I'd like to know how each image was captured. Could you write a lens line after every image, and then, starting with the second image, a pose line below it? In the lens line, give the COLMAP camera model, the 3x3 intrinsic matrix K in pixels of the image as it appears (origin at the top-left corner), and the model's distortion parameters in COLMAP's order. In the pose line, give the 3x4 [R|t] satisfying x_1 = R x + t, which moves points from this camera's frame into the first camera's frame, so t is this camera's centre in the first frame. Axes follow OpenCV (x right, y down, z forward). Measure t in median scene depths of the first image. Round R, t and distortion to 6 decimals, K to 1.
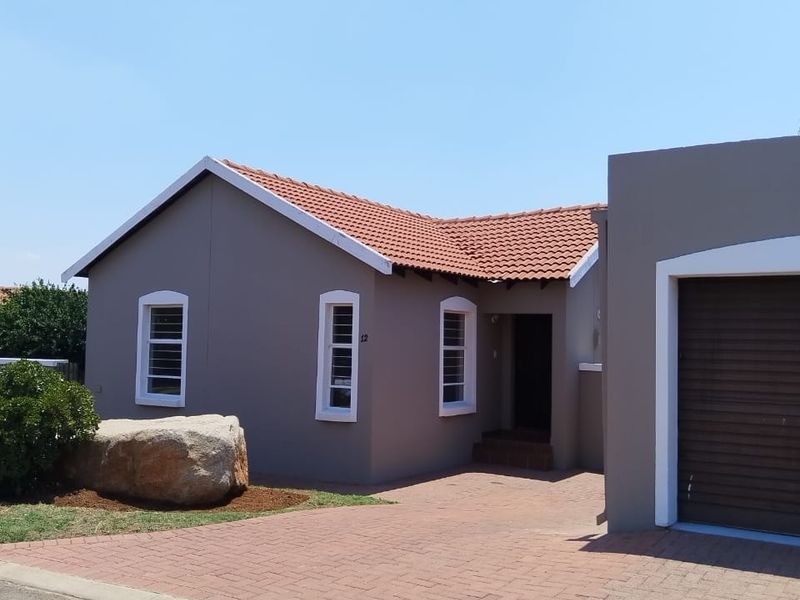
lens RADIAL K [[849.8, 0, 418.6], [0, 849.8, 298.8], [0, 0, 1]] dist [0.169057, -0.646133]
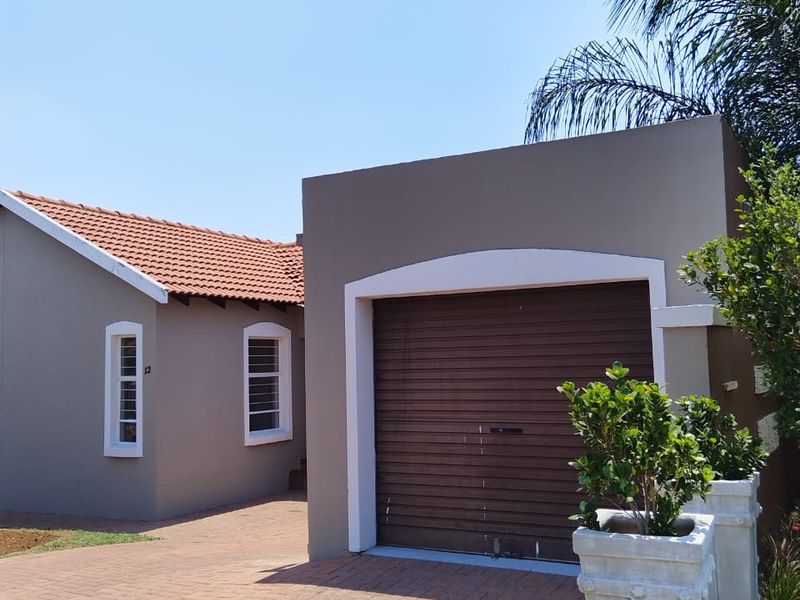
lens RADIAL K [[849.8, 0, 418.6], [0, 849.8, 298.8], [0, 0, 1]] dist [0.169057, -0.646133]
pose [[0.996770, -0.036390, 0.071589, 0.174996], [0.038160, 0.998995, -0.023510, 0.000355], [-0.070661, 0.026166, 0.997157, 0.003438]]
